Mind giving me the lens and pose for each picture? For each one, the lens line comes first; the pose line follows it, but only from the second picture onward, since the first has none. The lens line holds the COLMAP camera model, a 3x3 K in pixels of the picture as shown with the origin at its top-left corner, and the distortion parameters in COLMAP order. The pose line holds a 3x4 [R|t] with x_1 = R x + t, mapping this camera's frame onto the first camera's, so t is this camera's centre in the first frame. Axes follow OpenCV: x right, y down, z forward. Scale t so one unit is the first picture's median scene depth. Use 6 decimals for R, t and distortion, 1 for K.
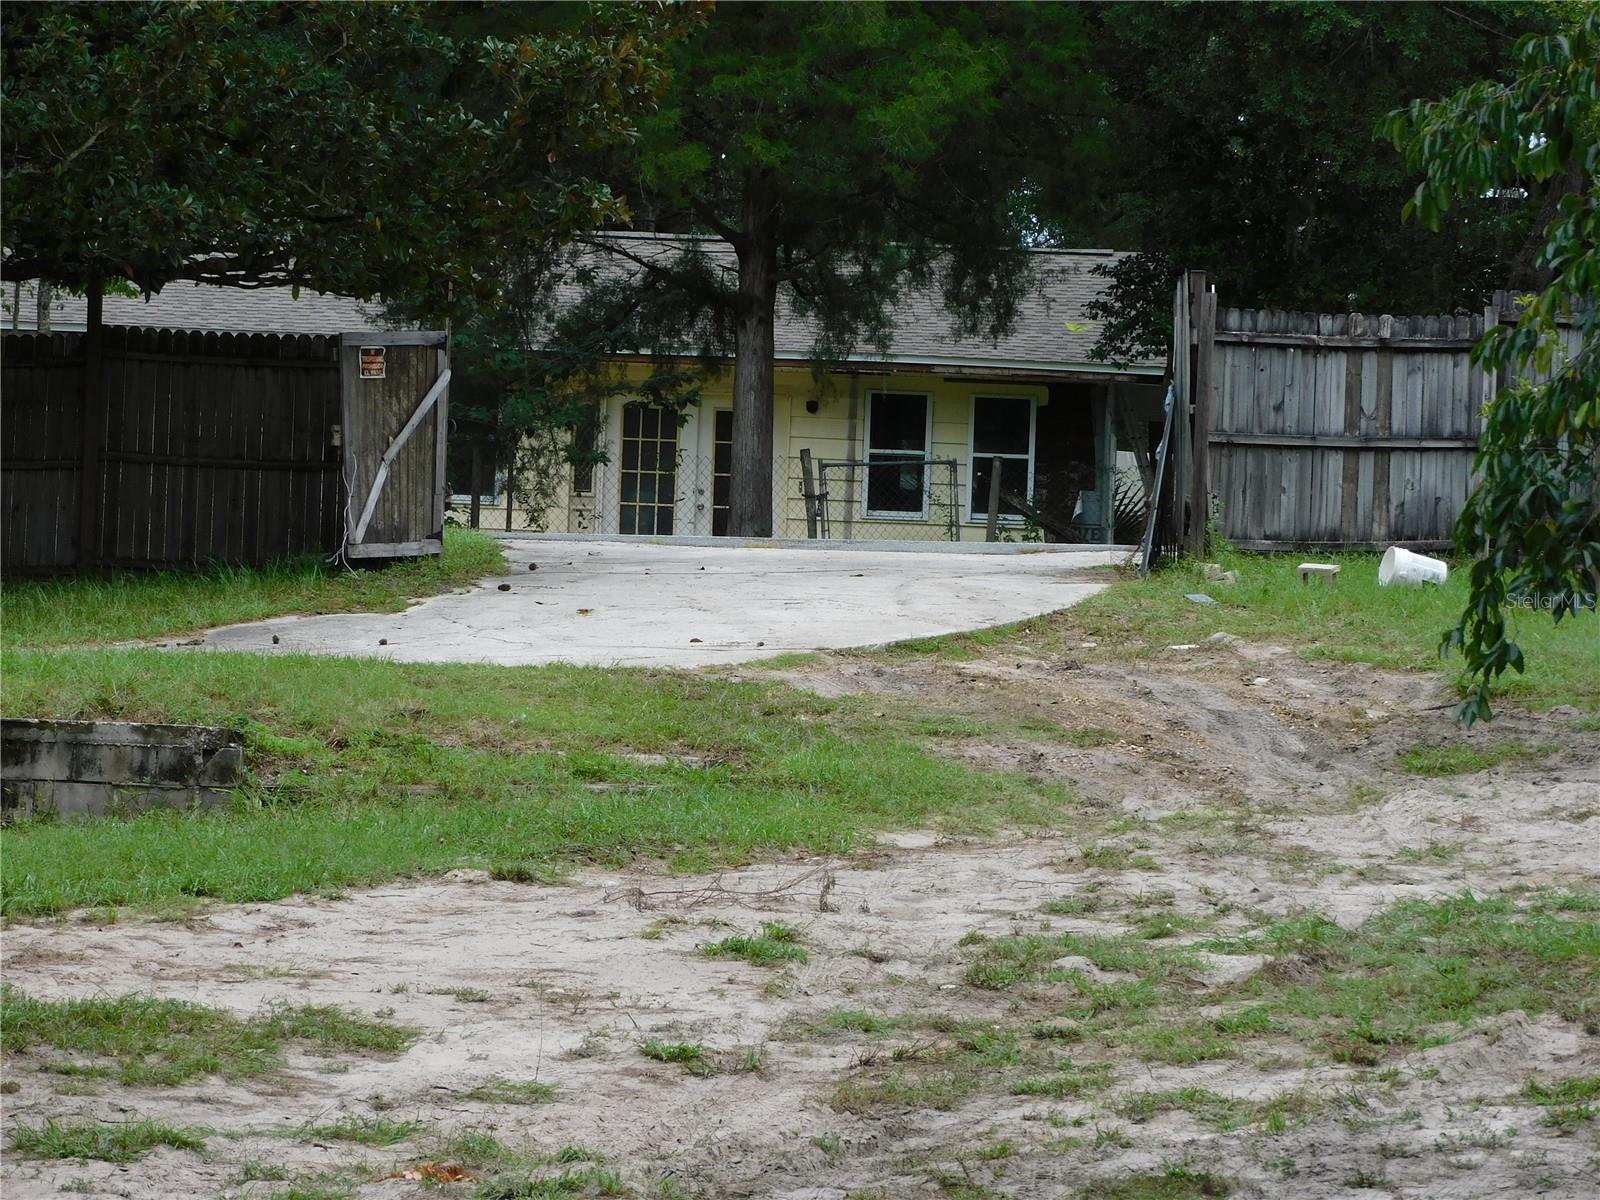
lens RADIAL K [[9300.9, 0, 801.0], [0, 9300.9, 599.5], [0, 0, 1]] dist [0.272507, 0.000000]
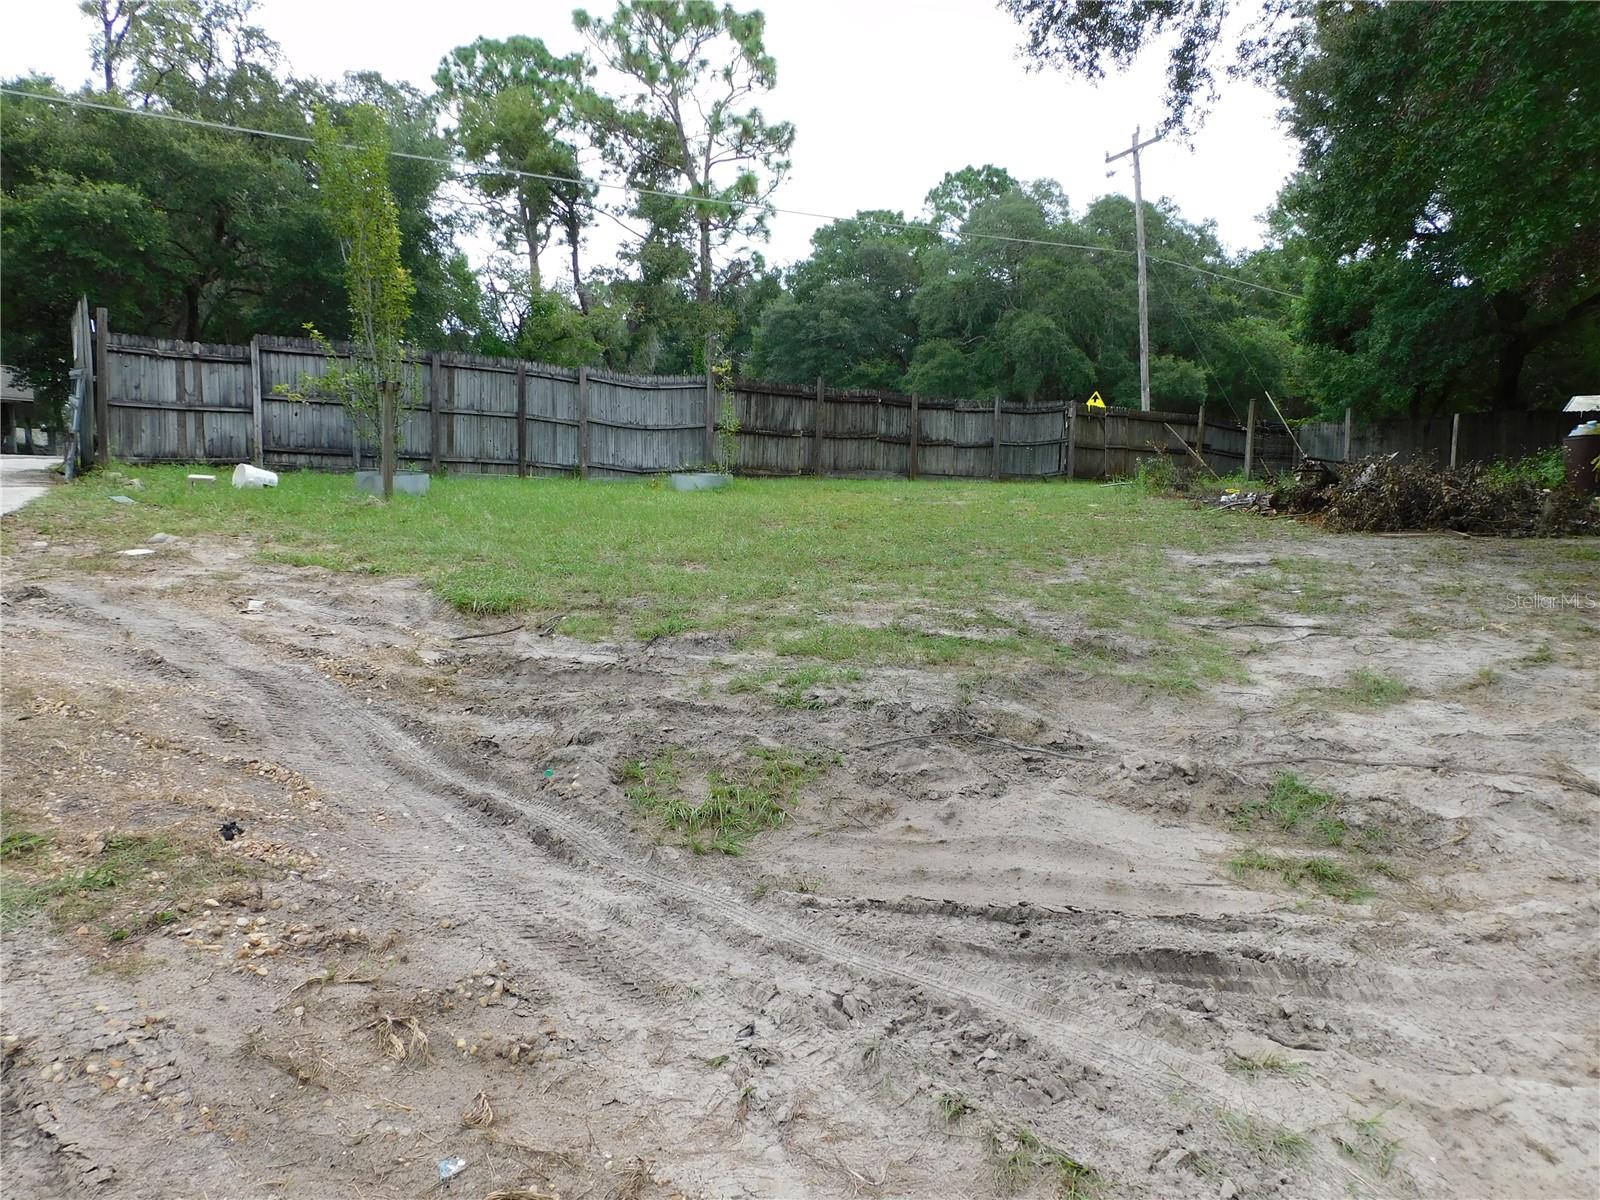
lens RADIAL K [[1145.7, 0, 800.7], [0, 1145.7, 593.8], [0, 0, 1]] dist [0.005463, -0.014931]
pose [[0.803859, -0.060455, 0.591740, 0.019278], [-0.008639, 0.993530, 0.113240, -0.006316], [-0.594757, -0.096141, 0.798136, 0.729261]]
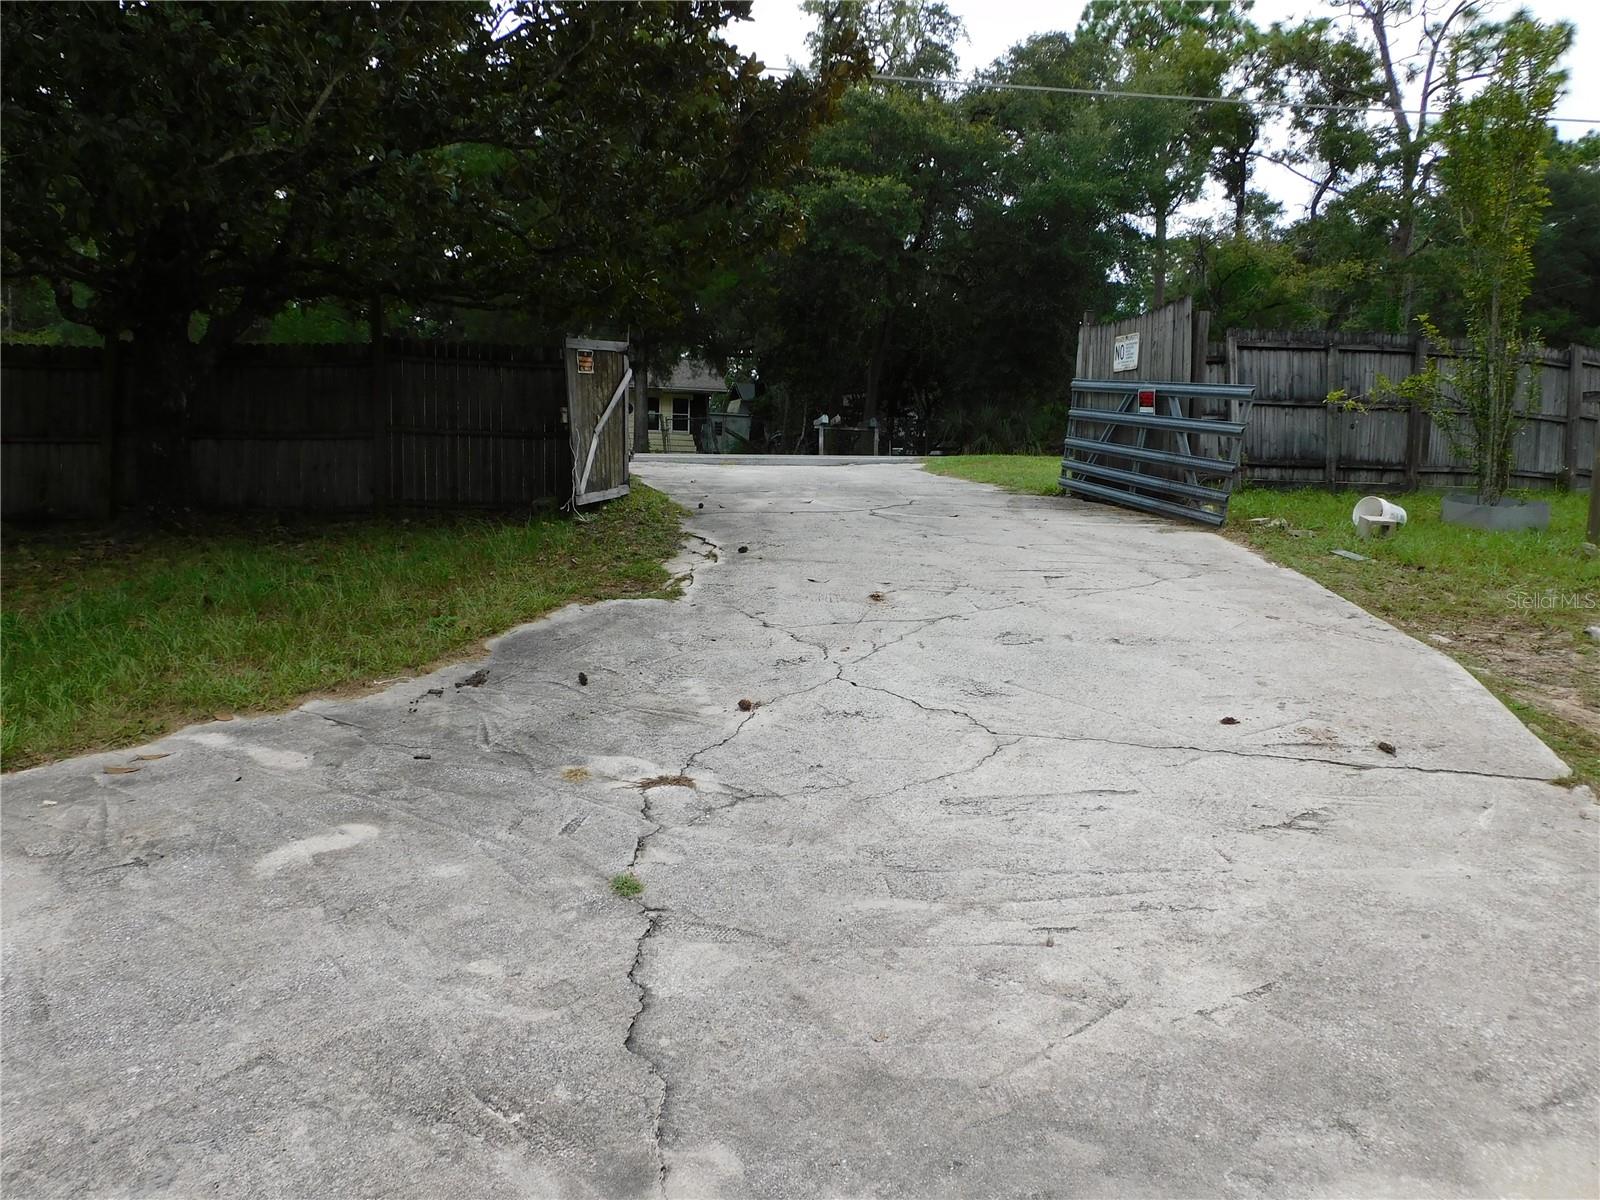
lens RADIAL K [[1145.7, 0, 800.9], [0, 1145.7, 599.1], [0, 0, 1]] dist [0.005463, -0.014931]
pose [[0.973195, -0.039799, 0.226513, -0.054037], [0.005863, 0.988886, 0.148562, -0.015361], [-0.229908, -0.143251, 0.962612, 0.809056]]
